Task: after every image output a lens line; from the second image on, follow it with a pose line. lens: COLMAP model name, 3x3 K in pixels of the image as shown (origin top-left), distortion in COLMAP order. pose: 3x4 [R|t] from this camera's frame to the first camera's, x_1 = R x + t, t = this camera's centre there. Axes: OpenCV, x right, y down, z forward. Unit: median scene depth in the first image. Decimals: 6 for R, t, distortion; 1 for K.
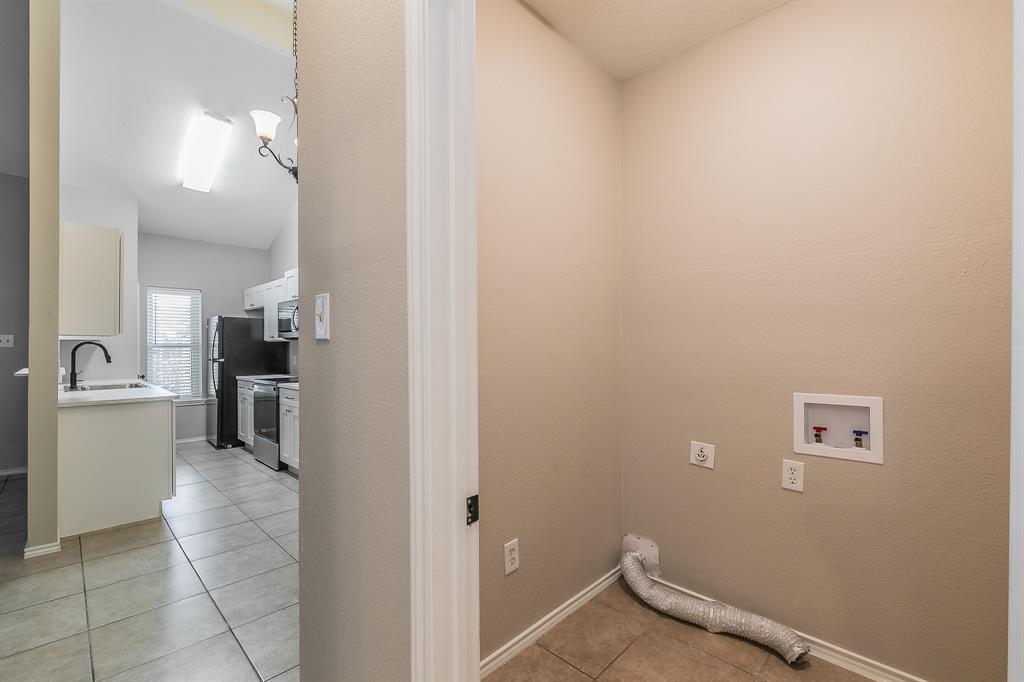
lens RADIAL K [[443.3, 0, 508.8], [0, 443.3, 346.9], [0, 0, 1]] dist [-0.000507, 0.000097]
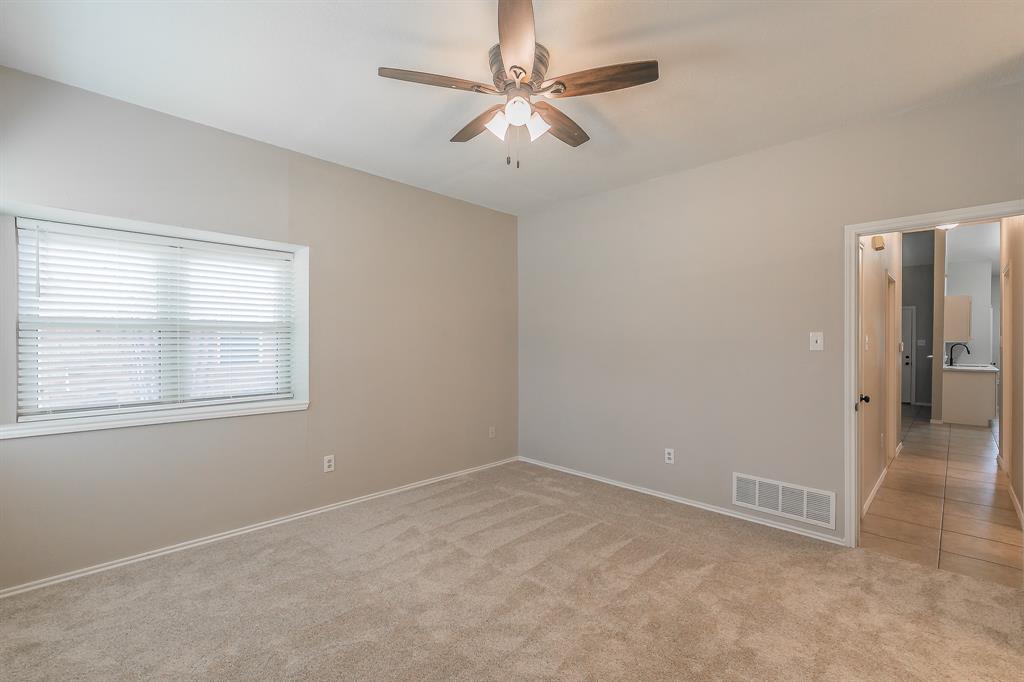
lens RADIAL K [[453.5, 0, 496.1], [0, 453.5, 341.1], [0, 0, 1]] dist [-0.001423, -0.000466]
pose [[-0.010592, 0.008556, -0.999907, 0.835734], [0.001767, 0.999962, 0.008538, -0.032568], [0.999942, -0.001677, -0.010606, -0.800688]]
